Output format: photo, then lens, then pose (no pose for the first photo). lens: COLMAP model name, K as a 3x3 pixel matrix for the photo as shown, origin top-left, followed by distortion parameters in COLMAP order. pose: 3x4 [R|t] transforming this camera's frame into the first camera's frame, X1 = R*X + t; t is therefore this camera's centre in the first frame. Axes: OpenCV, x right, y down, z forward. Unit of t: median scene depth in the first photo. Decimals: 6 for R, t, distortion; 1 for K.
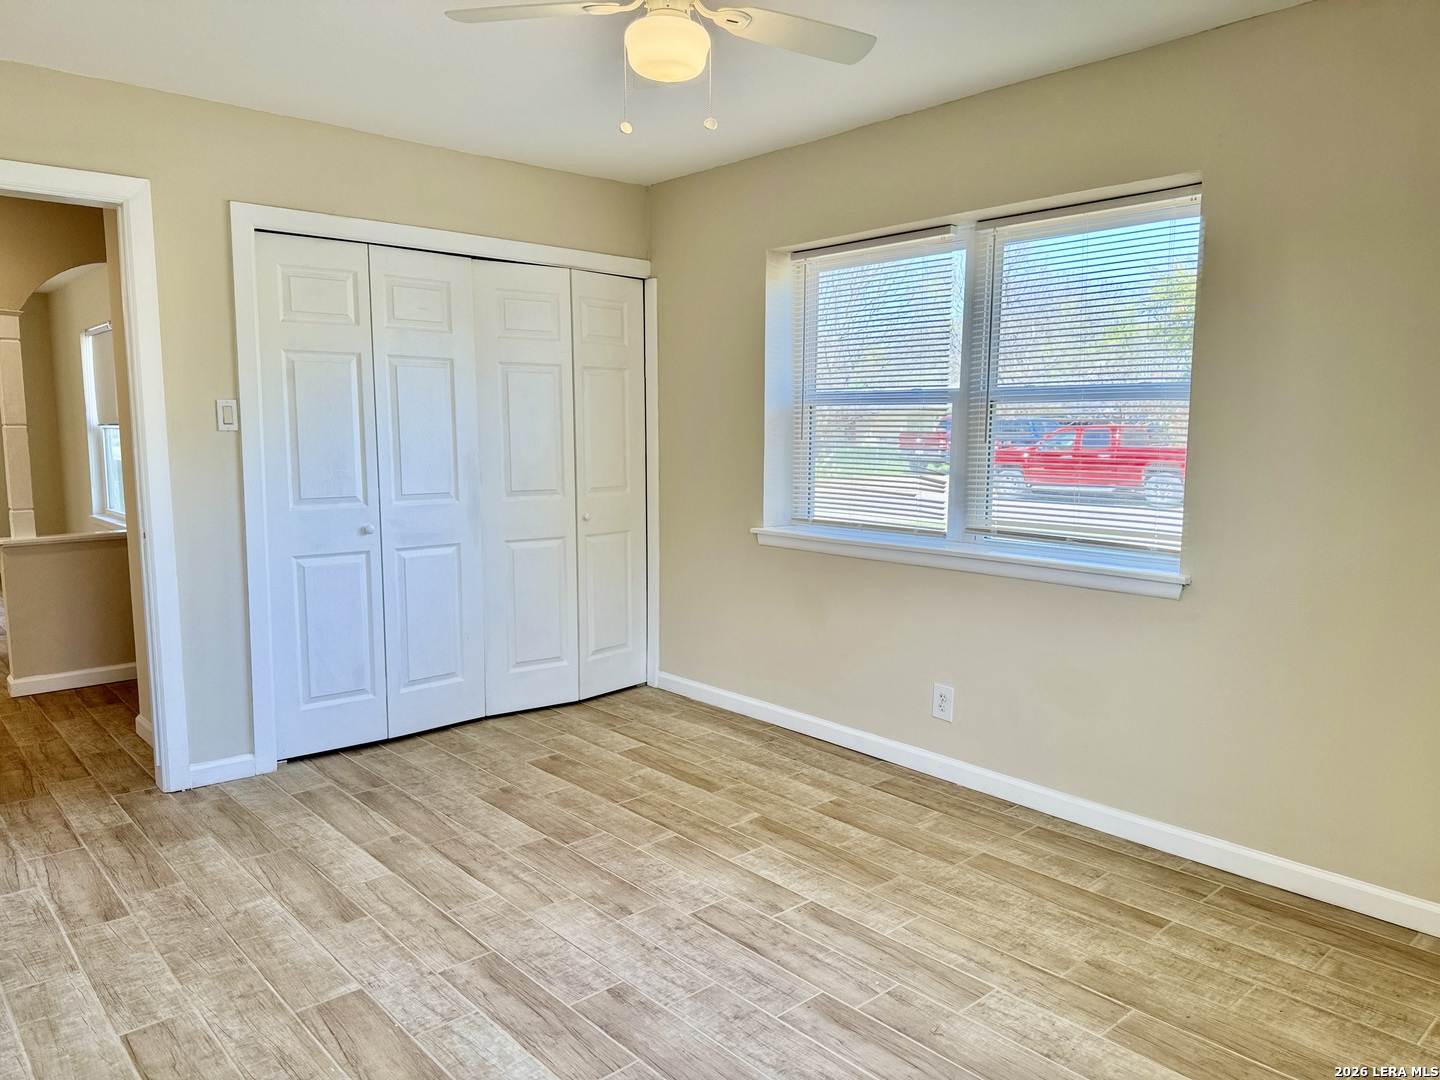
lens RADIAL K [[1029.2, 0, 723.7], [0, 1029.2, 529.3], [0, 0, 1]] dist [0.017908, -0.010664]
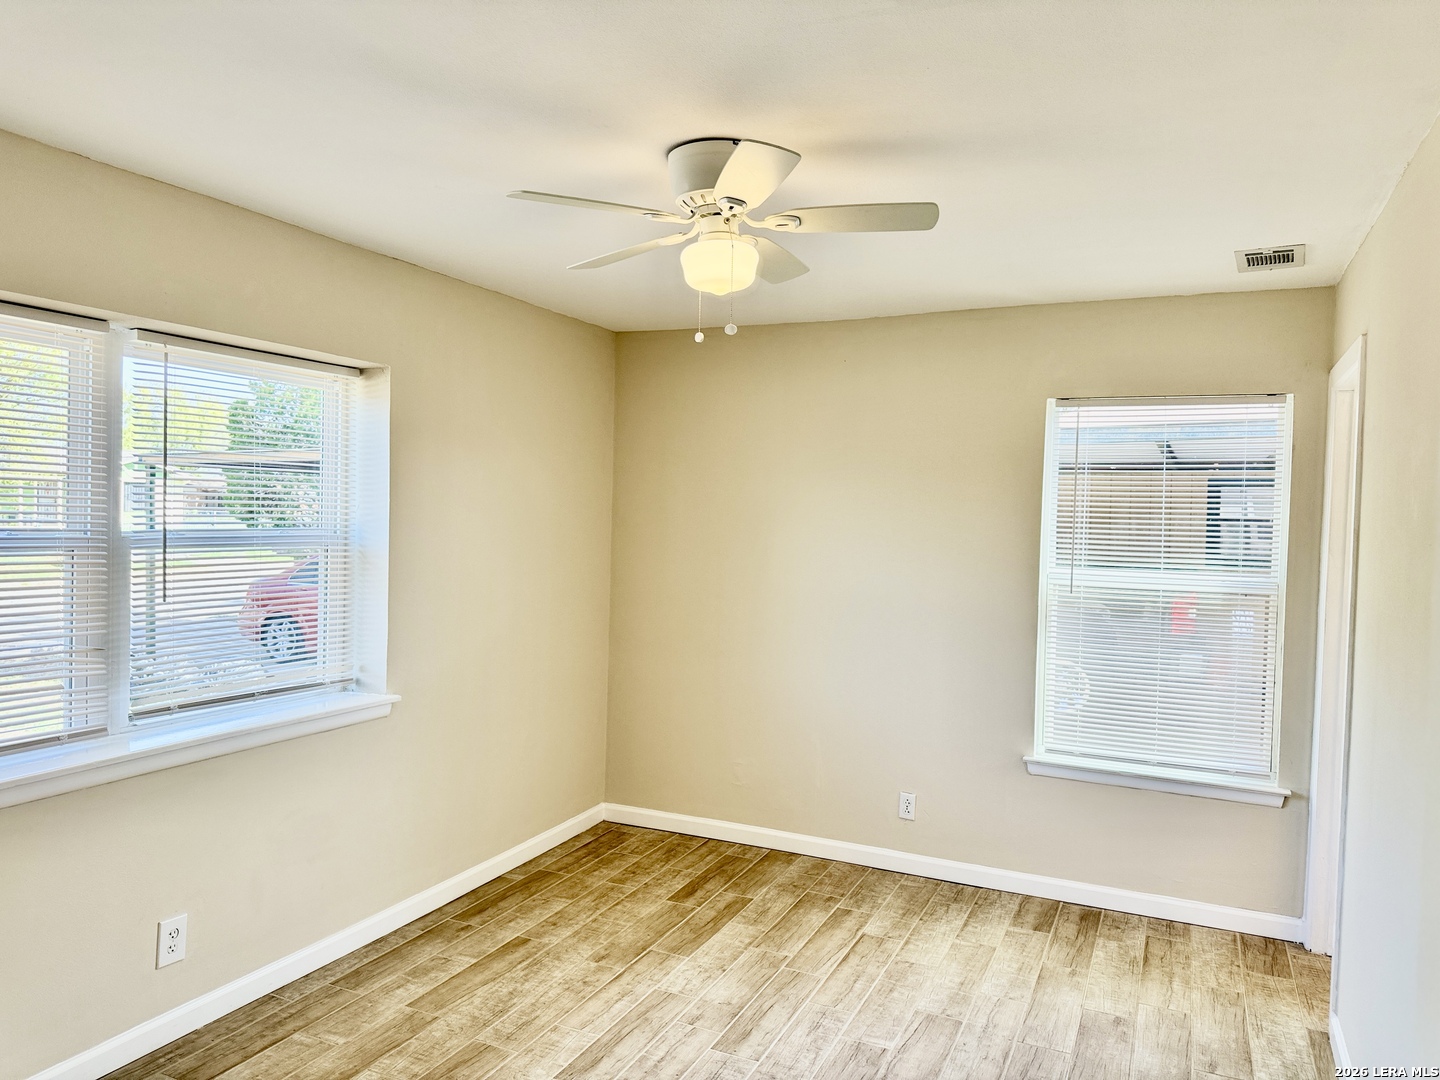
lens RADIAL K [[1029.2, 0, 726.8], [0, 1029.2, 553.4], [0, 0, 1]] dist [0.017908, -0.010664]
pose [[-0.408684, -0.045583, 0.911537, -0.879996], [0.069356, 0.994313, 0.080818, -0.206363], [-0.910037, 0.096250, -0.403198, 1.243353]]
